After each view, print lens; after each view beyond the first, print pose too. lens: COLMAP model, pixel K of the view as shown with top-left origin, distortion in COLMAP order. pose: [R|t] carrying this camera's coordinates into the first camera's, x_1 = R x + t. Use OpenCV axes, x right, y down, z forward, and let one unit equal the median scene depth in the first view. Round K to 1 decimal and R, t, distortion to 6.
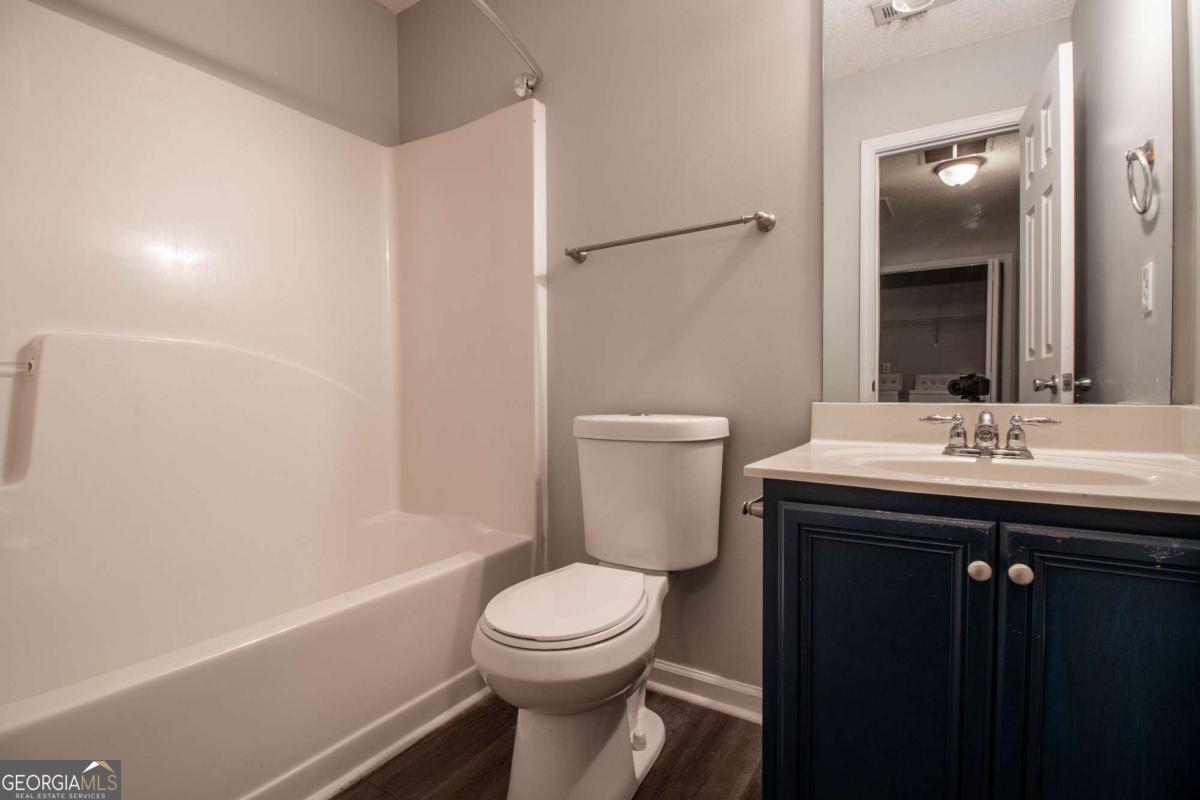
lens RADIAL K [[563.7, 0, 604.3], [0, 563.7, 396.7], [0, 0, 1]] dist [0.001173, -0.000544]
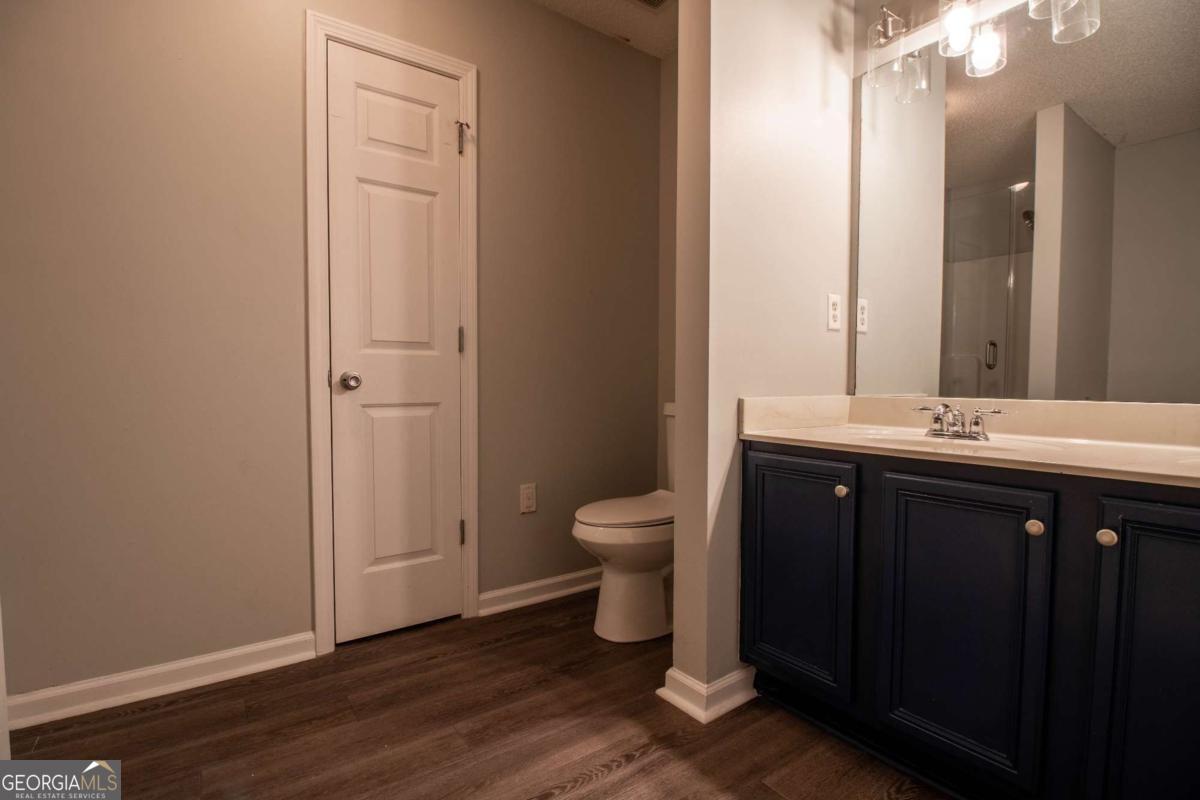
lens RADIAL K [[563.7, 0, 599.9], [0, 563.7, 401.9], [0, 0, 1]] dist [0.001173, -0.000544]
pose [[0.913378, 0.023089, -0.406458, 0.457497], [-0.014005, 0.999582, 0.025311, -0.002031], [0.406872, -0.017426, 0.913319, -0.581663]]
